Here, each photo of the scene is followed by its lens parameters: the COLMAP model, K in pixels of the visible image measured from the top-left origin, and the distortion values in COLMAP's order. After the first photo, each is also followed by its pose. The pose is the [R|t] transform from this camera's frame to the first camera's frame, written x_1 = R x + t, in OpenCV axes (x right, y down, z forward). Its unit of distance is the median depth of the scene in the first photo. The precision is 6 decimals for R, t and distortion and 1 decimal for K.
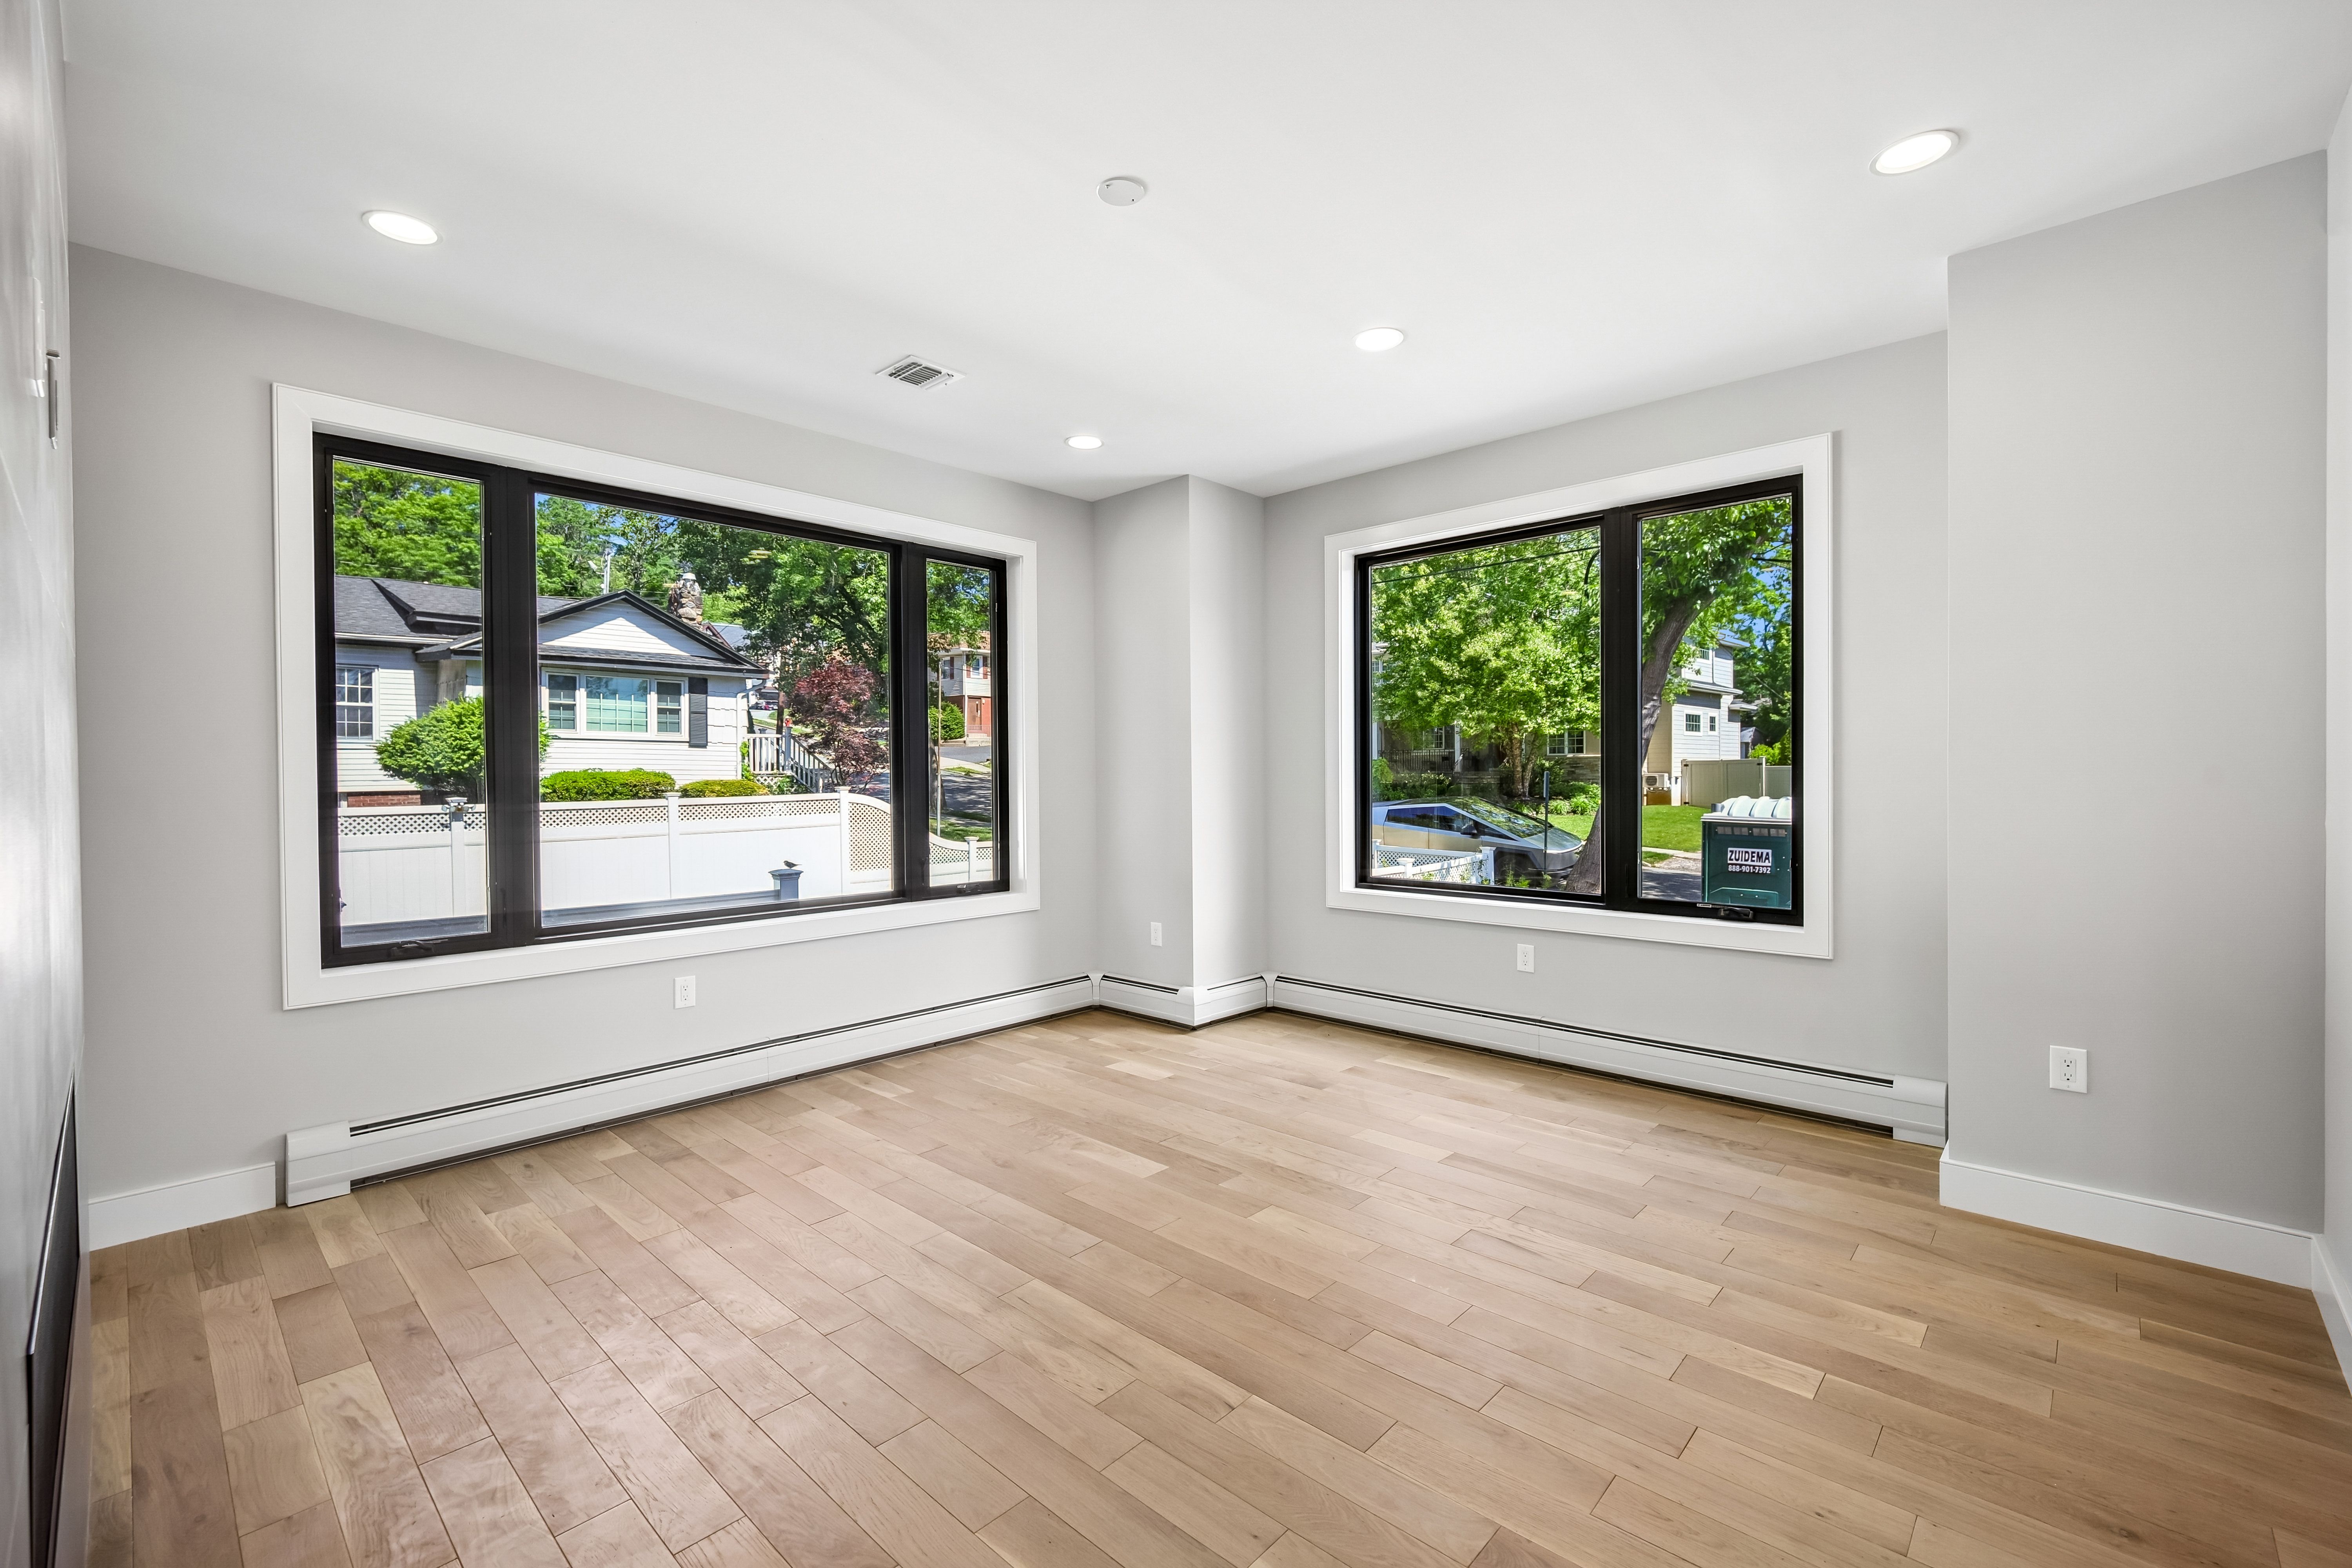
lens RADIAL K [[999.6, 0, 1205.9], [0, 999.6, 788.0], [0, 0, 1]] dist [-0.002285, -0.000626]
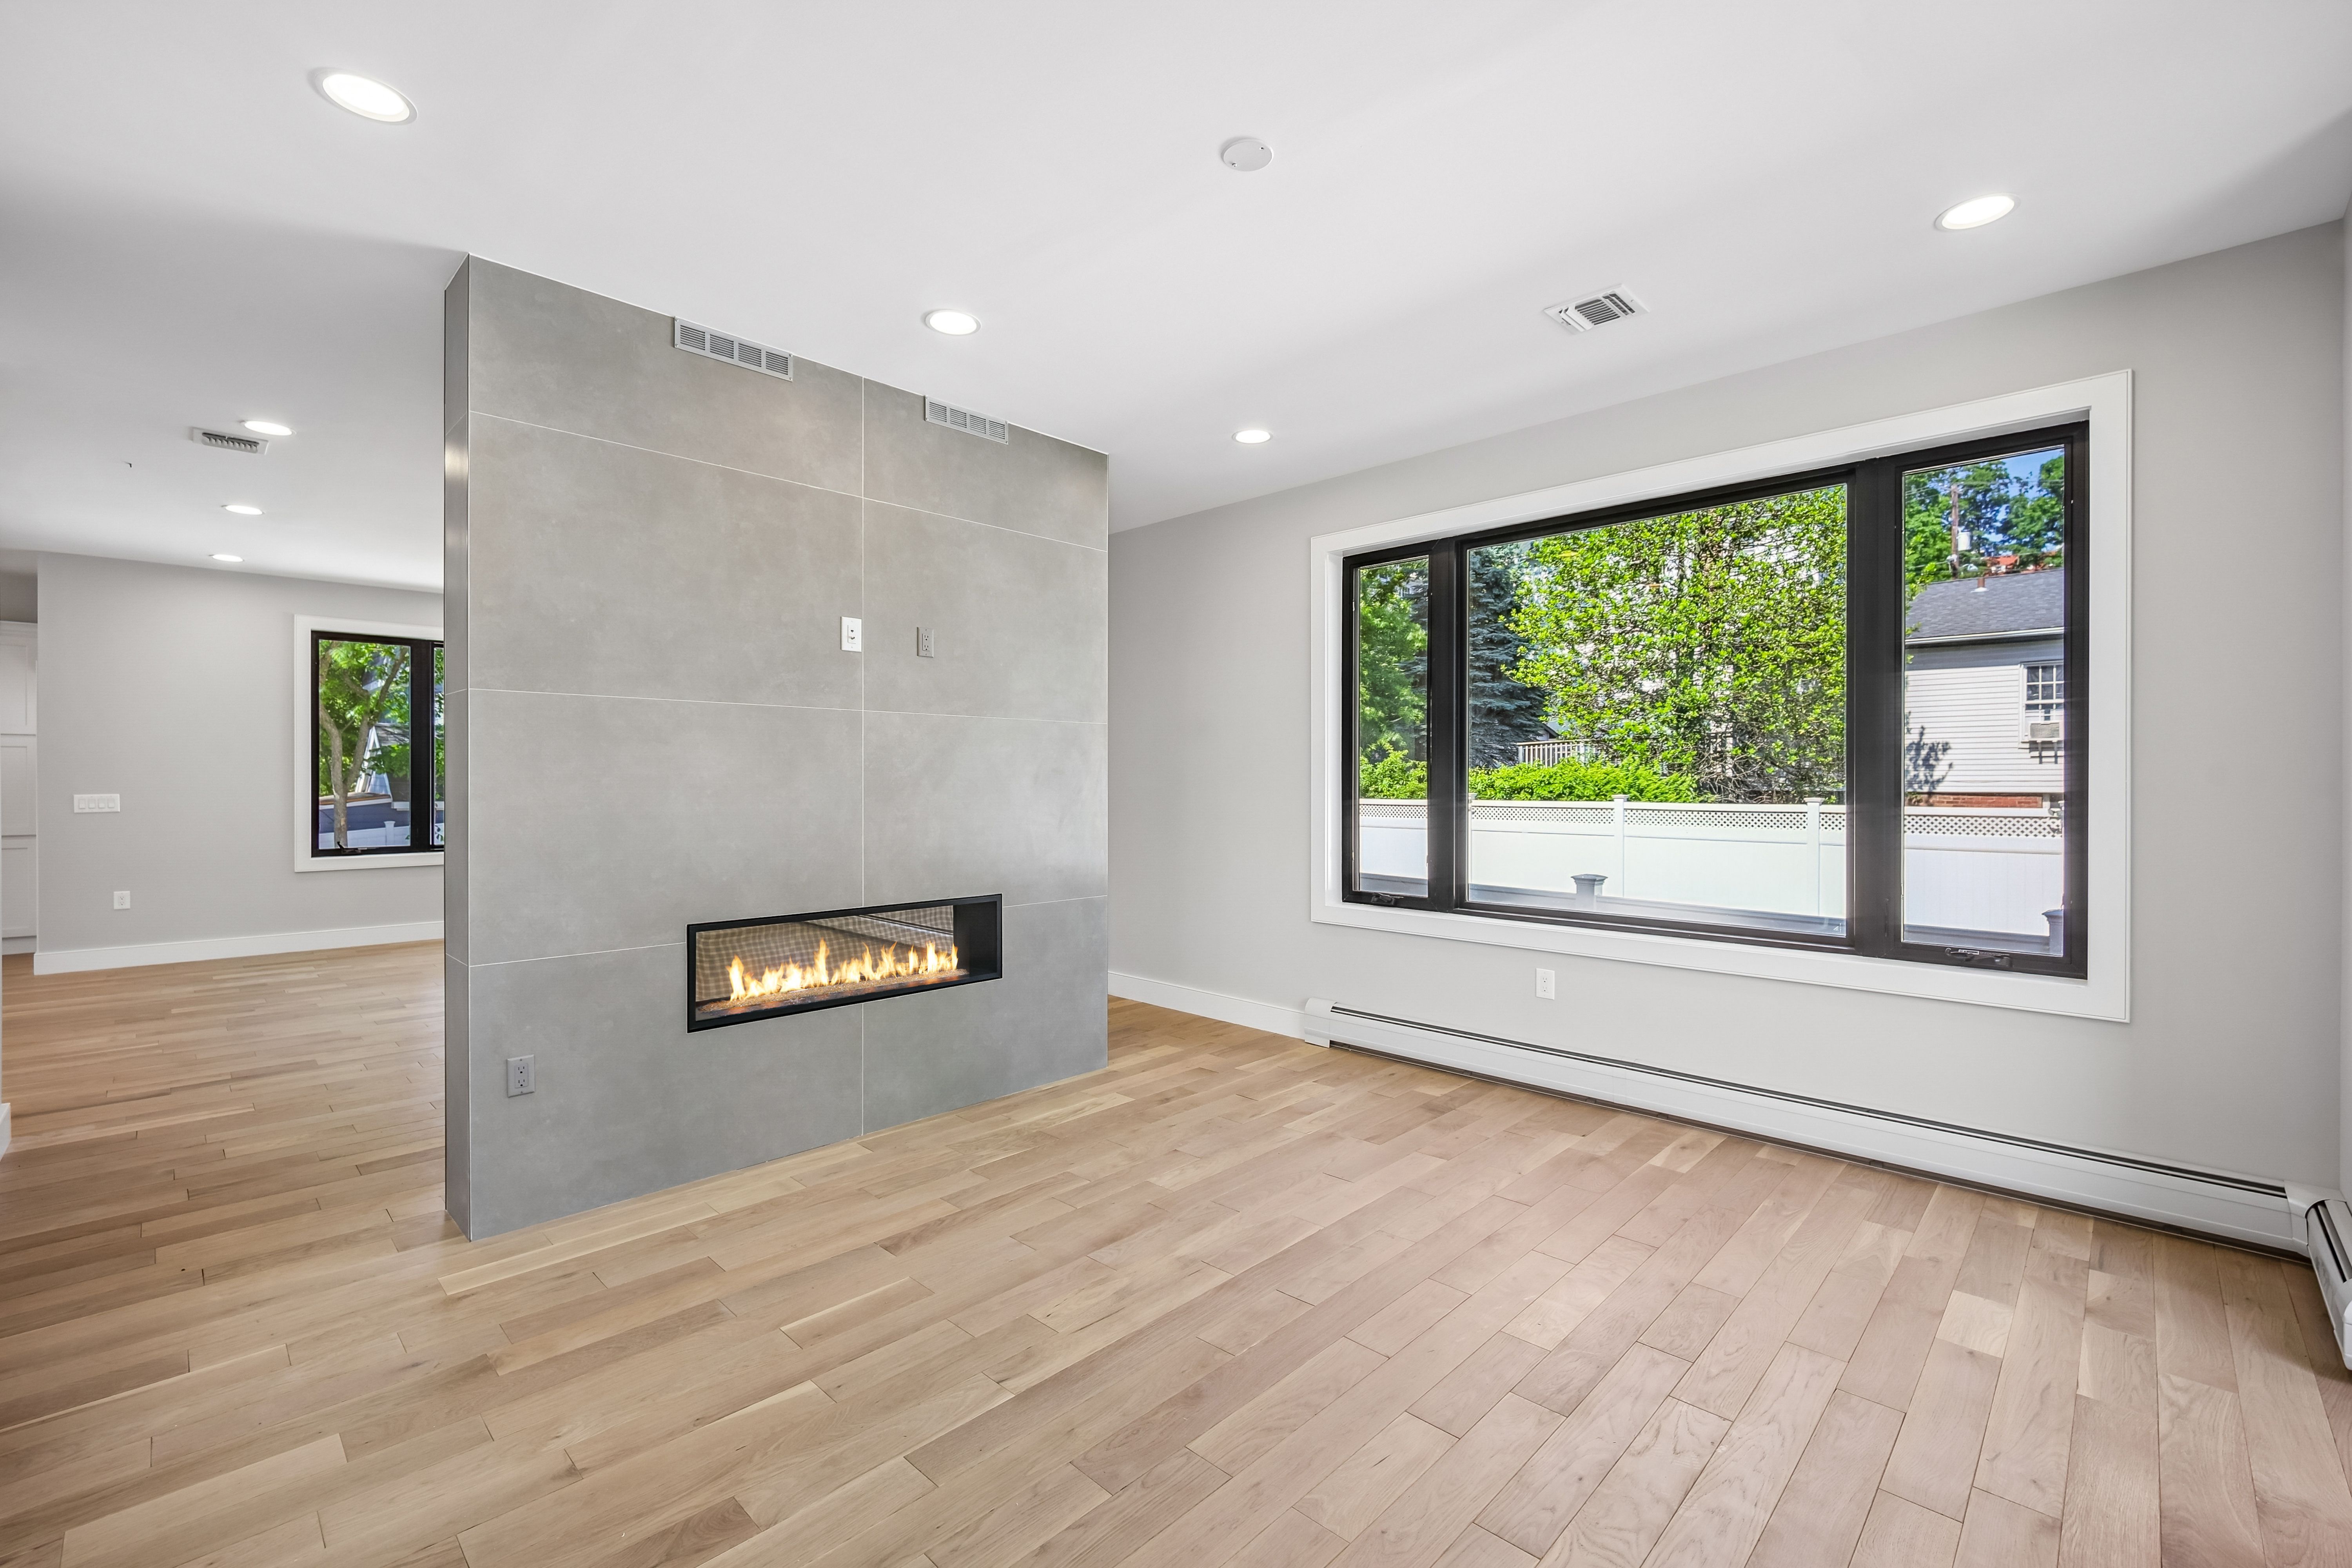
lens RADIAL K [[999.6, 0, 1134.3], [0, 999.6, 781.4], [0, 0, 1]] dist [-0.002285, -0.000626]
pose [[-0.061600, 0.009718, -0.998054, 0.616365], [-0.015797, 0.999818, 0.010710, -0.015698], [0.997976, 0.016426, -0.061435, 0.693668]]
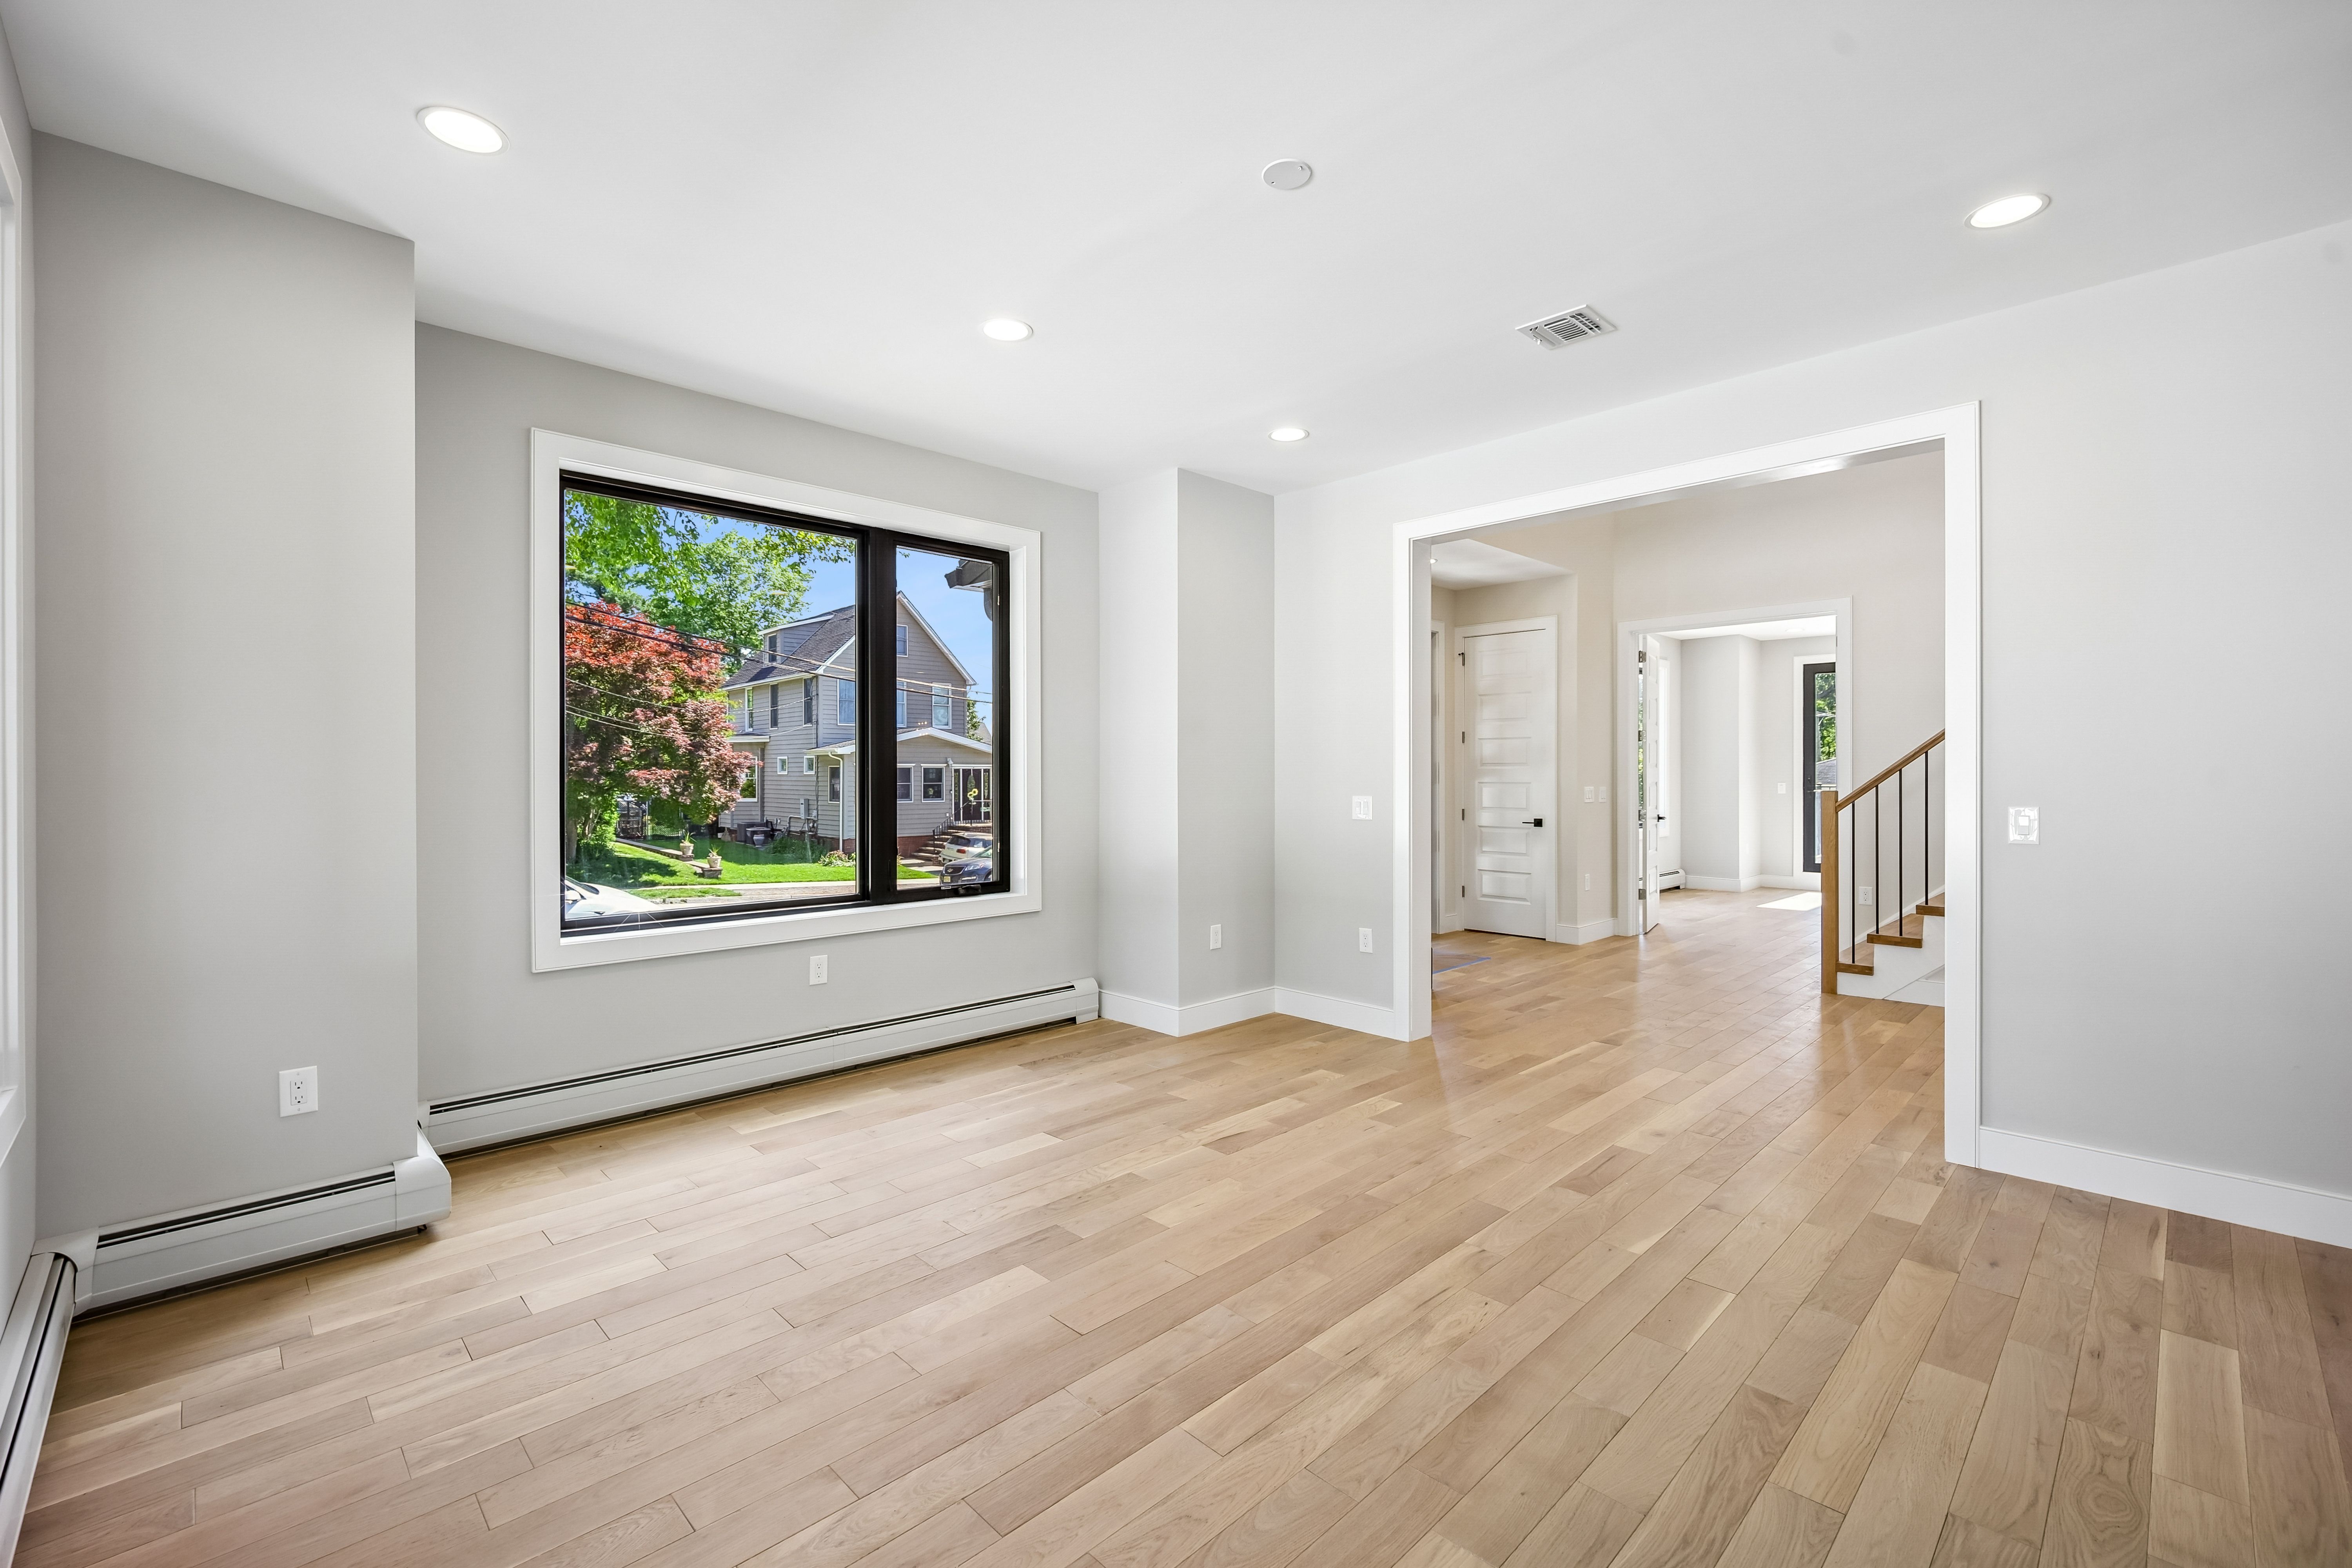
lens RADIAL K [[999.6, 0, 1151.3], [0, 999.6, 765.5], [0, 0, 1]] dist [-0.002285, -0.000626]
pose [[0.065520, 0.016172, 0.997720, -0.770004], [0.017498, 0.999696, -0.017353, -0.002357], [-0.997698, 0.018595, 0.065217, 0.776704]]
